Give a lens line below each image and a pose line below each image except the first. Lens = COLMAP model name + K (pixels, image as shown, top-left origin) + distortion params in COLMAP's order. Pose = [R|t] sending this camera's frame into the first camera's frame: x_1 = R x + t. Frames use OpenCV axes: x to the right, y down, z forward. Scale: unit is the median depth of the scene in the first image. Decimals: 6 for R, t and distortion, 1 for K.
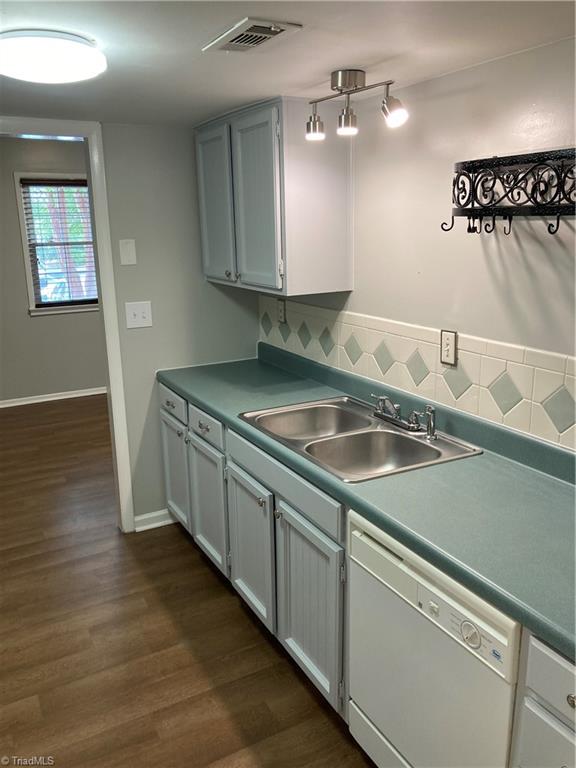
lens RADIAL K [[625.1, 0, 288.0], [0, 625.1, 384.0], [0, 0, 1]] dist [0.011677, -0.002417]
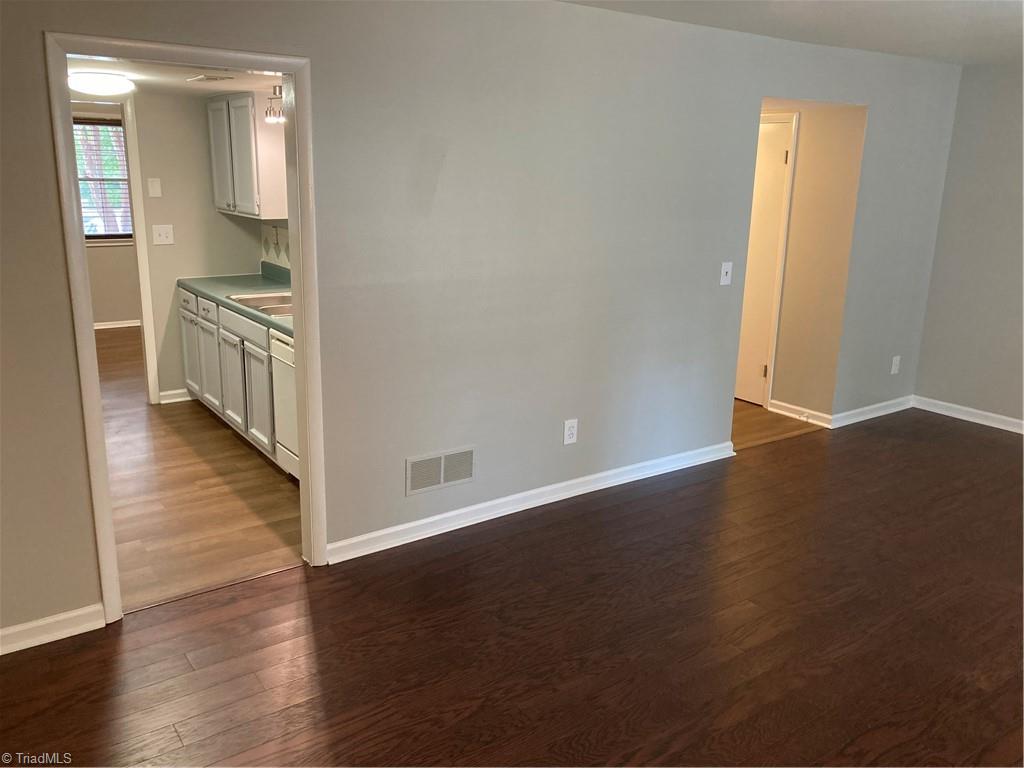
lens RADIAL K [[835.3, 0, 512.0], [0, 835.3, 384.0], [0, 0, 1]] dist [-0.091809, 0.143307]
pose [[0.991078, 0.006235, 0.133137, 0.267848], [-0.007210, 0.999951, 0.006843, 0.190640], [-0.133088, -0.007741, 0.991074, -0.846775]]
